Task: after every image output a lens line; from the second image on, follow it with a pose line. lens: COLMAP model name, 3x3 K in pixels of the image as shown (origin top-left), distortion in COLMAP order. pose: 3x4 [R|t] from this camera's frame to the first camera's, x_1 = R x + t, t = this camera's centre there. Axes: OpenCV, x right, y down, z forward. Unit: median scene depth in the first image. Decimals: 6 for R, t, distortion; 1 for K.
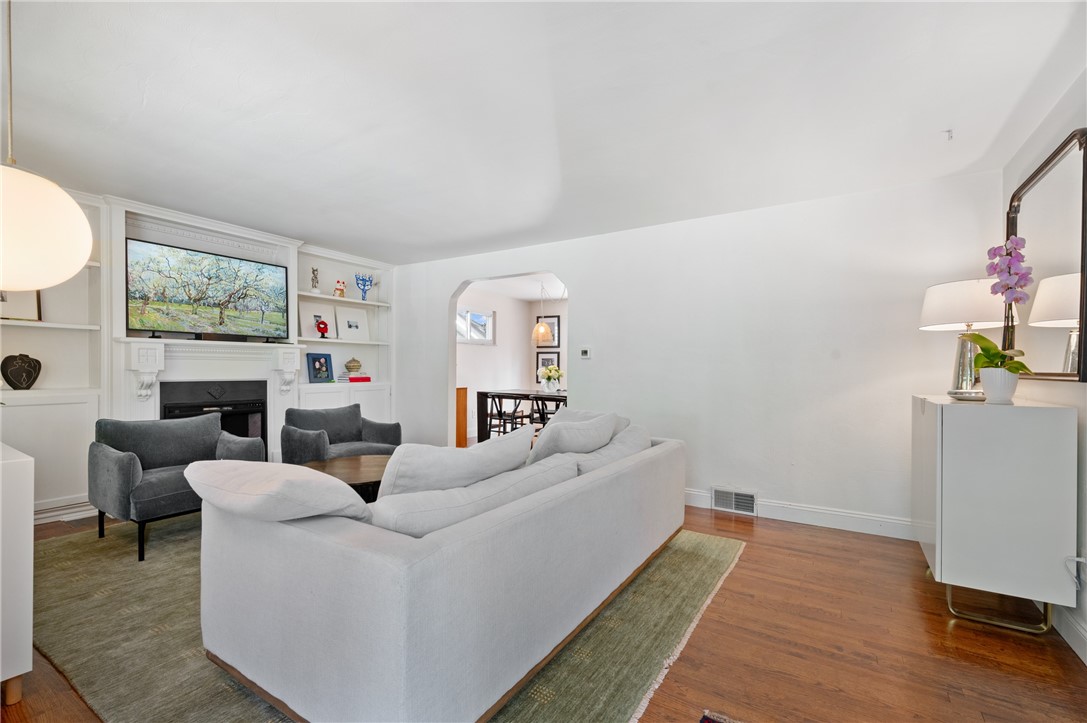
lens RADIAL K [[477.7, 0, 551.0], [0, 477.7, 370.7], [0, 0, 1]] dist [-0.004572, 0.000636]
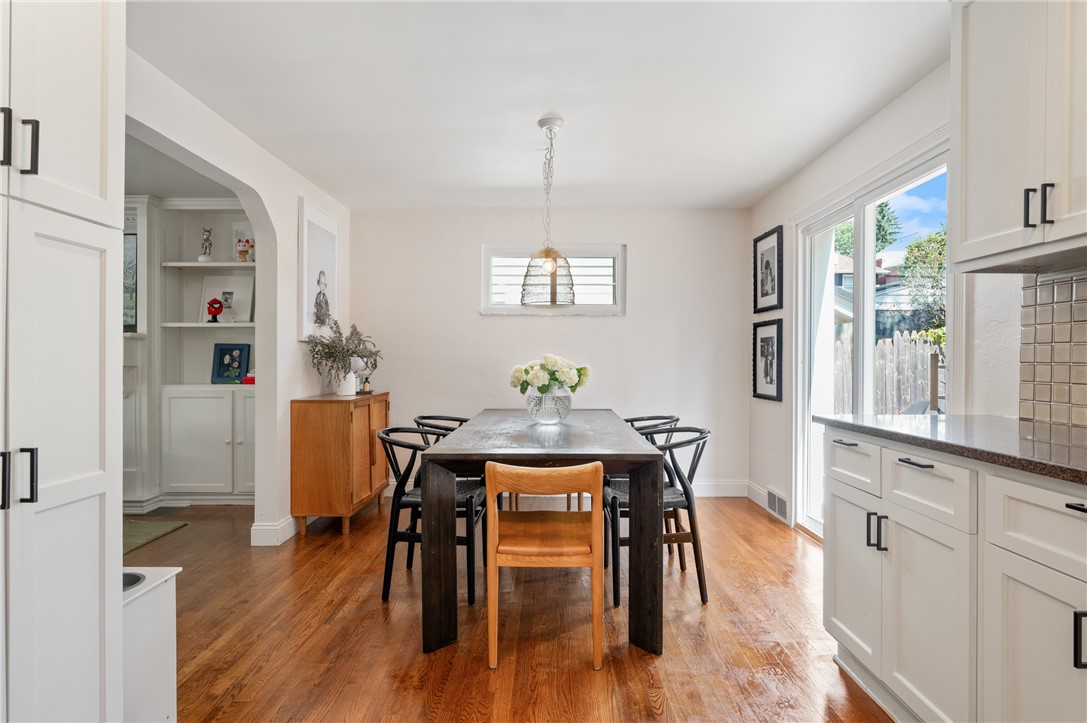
lens RADIAL K [[565.1, 0, 545.5], [0, 565.1, 363.7], [0, 0, 1]] dist [-0.002383, 0.000392]
pose [[0.525512, -0.005585, -0.850768, 0.572750], [0.000003, 0.999978, -0.006562, 0.000145], [0.850786, 0.003446, 0.525501, 1.084972]]
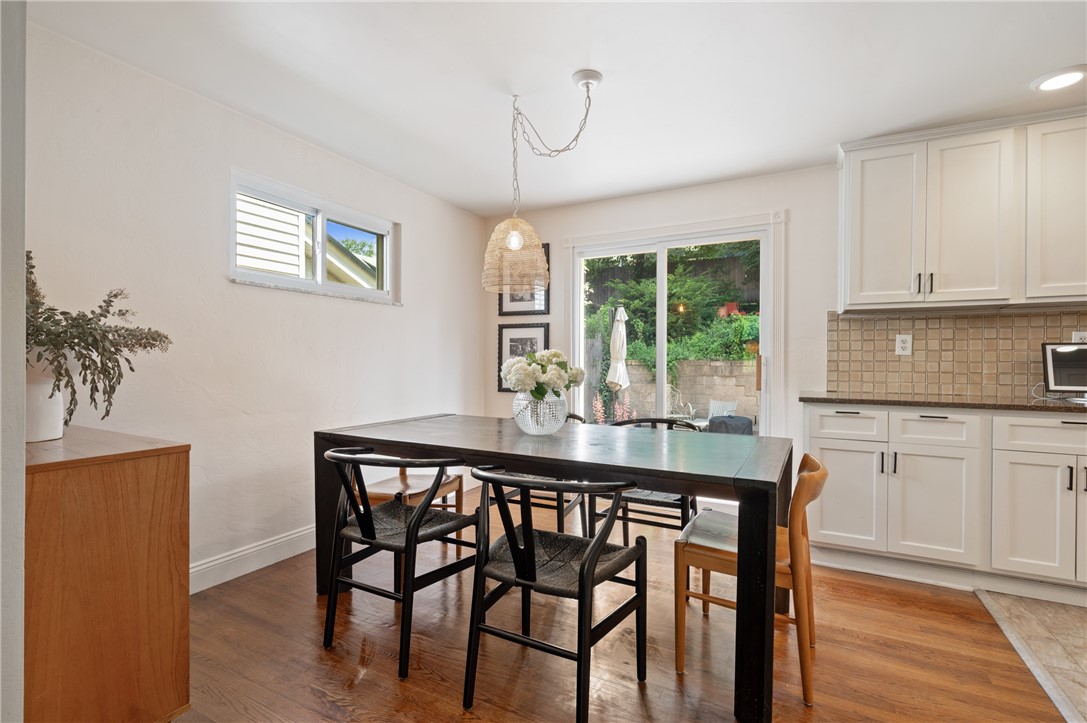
lens RADIAL K [[483.3, 0, 549.8], [0, 483.3, 365.5], [0, 0, 1]] dist [-0.001095, -0.002449]
pose [[0.997267, -0.006921, 0.073560, -0.028748], [0.006279, 0.999940, 0.008964, -0.004803], [-0.073618, -0.008478, 0.997250, 0.969968]]
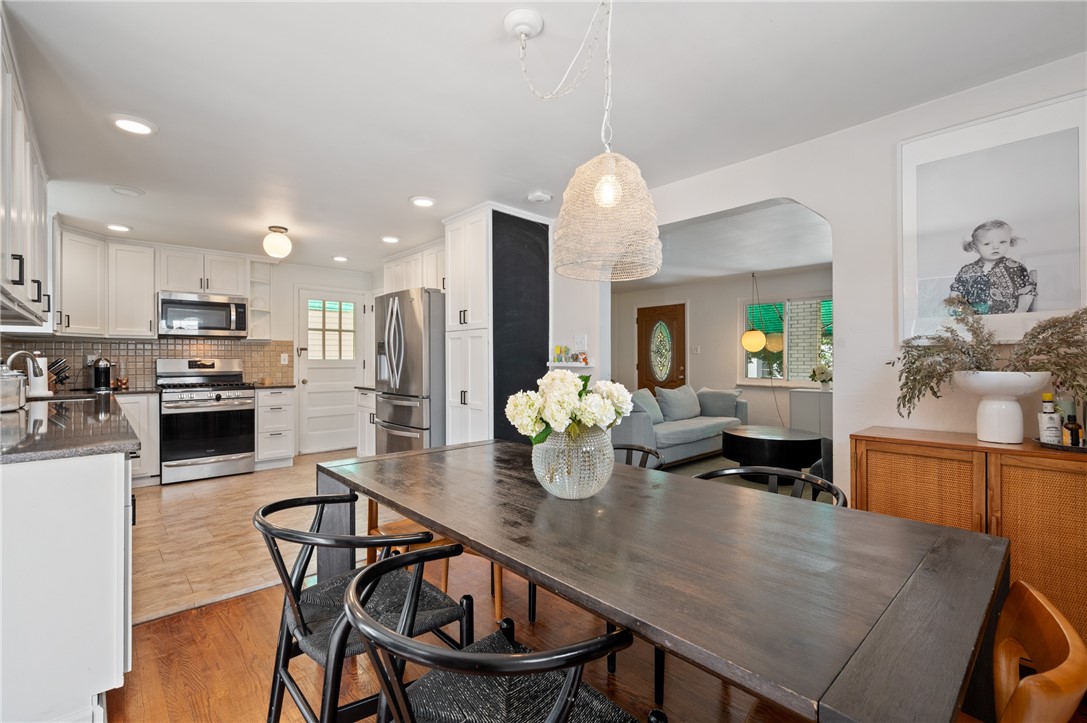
lens RADIAL K [[477.7, 0, 544.4], [0, 477.7, 358.3], [0, 0, 1]] dist [-0.004572, 0.000636]
pose [[-0.966392, -0.007251, 0.256970, -0.064280], [-0.006188, 0.999969, 0.004946, -0.025494], [-0.256998, 0.003190, -0.966407, 1.756795]]
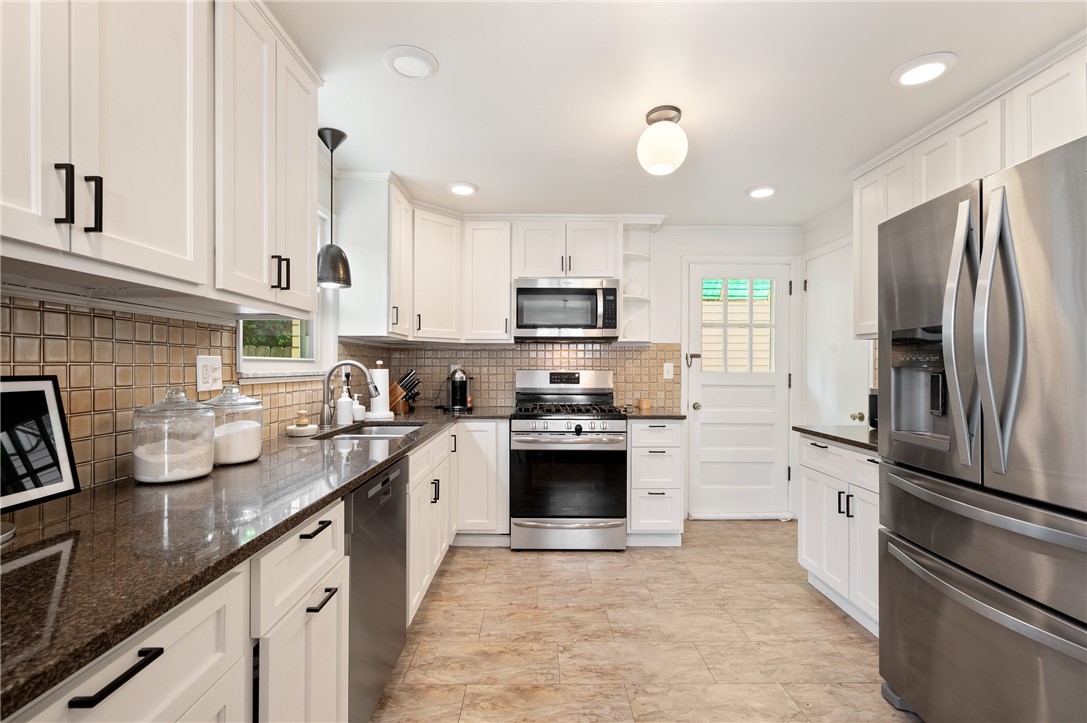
lens RADIAL K [[483.3, 0, 546.2], [0, 483.3, 364.4], [0, 0, 1]] dist [-0.001095, -0.002449]
pose [[-0.543993, -0.008282, 0.839049, 0.329490], [-0.006005, 0.999964, 0.005977, -0.028347], [-0.839068, -0.001787, -0.544023, 1.355724]]
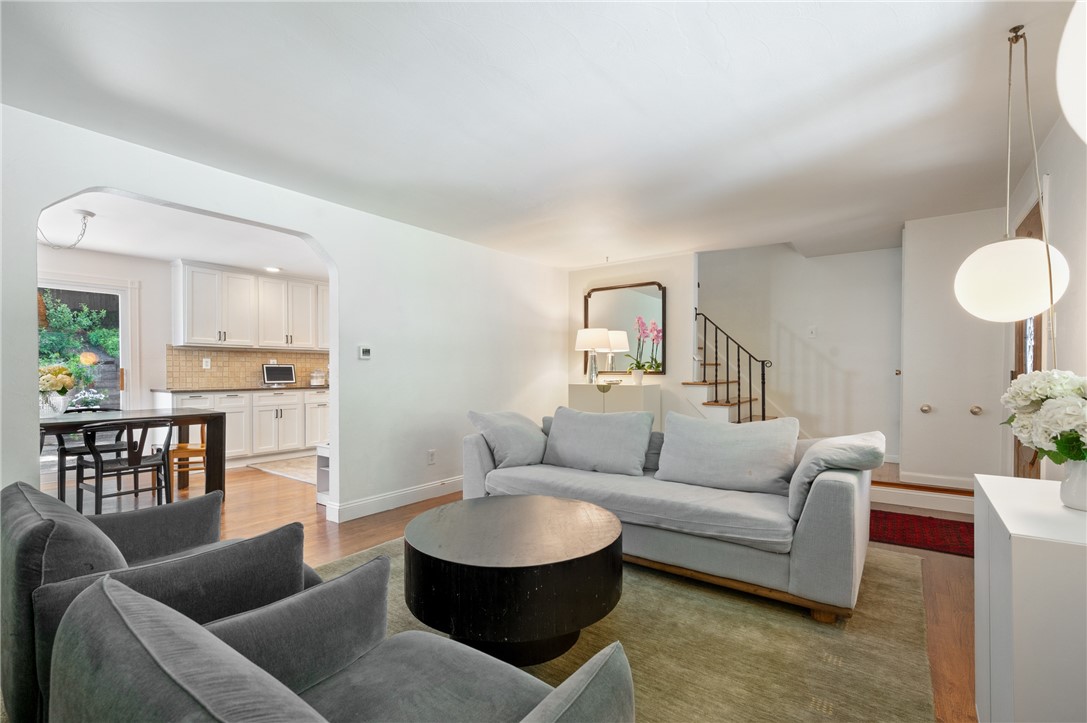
lens RADIAL K [[483.3, 0, 541.7], [0, 483.3, 373.4], [0, 0, 1]] dist [-0.001095, -0.002449]
pose [[0.071037, -0.014845, 0.997363, -0.713661], [0.006751, 0.999873, 0.014402, -0.009997], [-0.997451, 0.005710, 0.071128, 0.604321]]
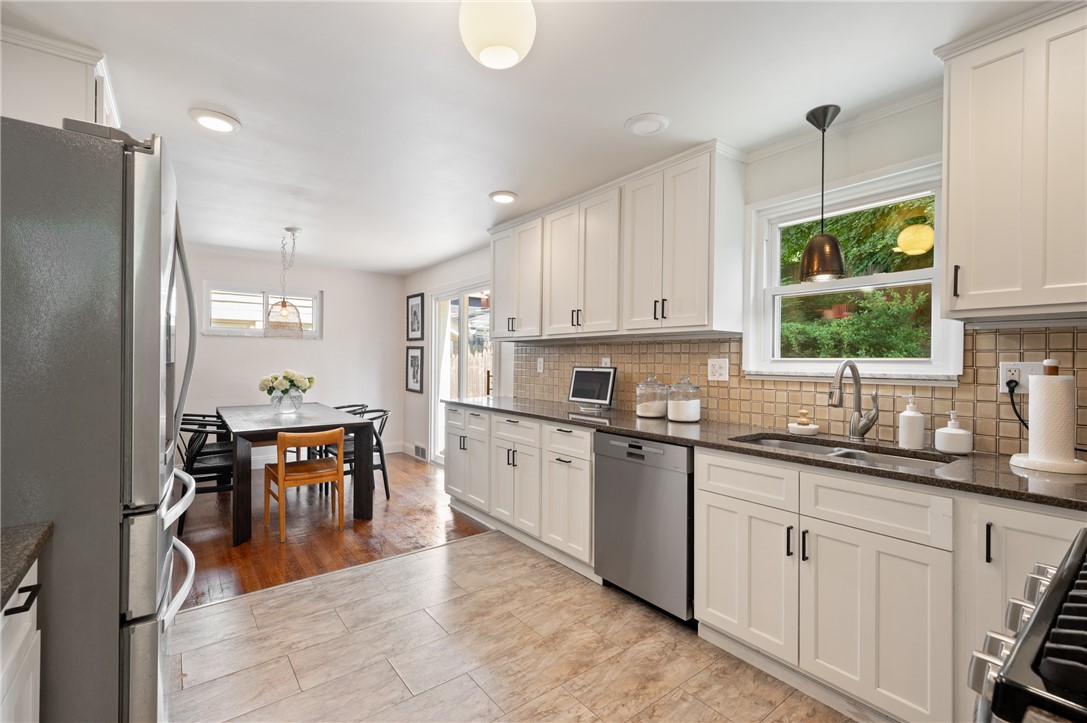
lens RADIAL K [[483.3, 0, 545.1], [0, 483.3, 358.3], [0, 0, 1]] dist [-0.001095, -0.002449]
pose [[0.936875, -0.006104, -0.349612, 0.786911], [0.002503, 0.999939, -0.010750, -0.025945], [0.349656, 0.009196, 0.936833, 0.747272]]
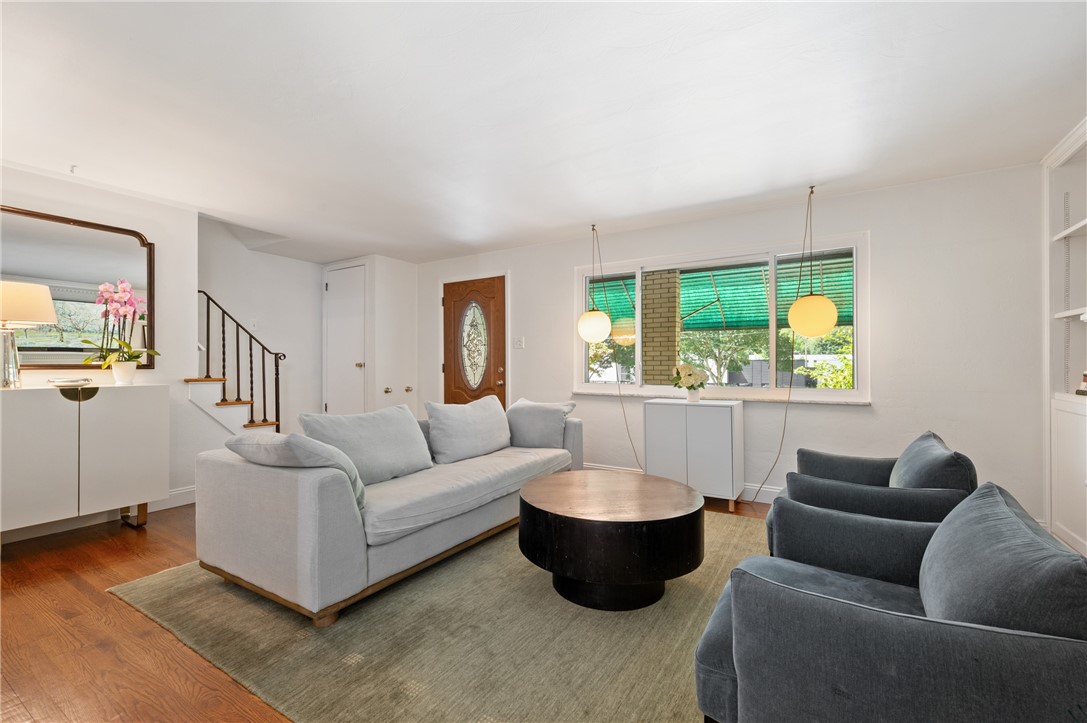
lens RADIAL K [[477.7, 0, 536.0], [0, 477.7, 362.9], [0, 0, 1]] dist [-0.004572, 0.000636]
pose [[-0.999934, -0.007747, 0.008433, -0.191694], [-0.007724, 0.999966, 0.002760, -0.005986], [-0.008454, 0.002695, -0.999961, 1.180716]]
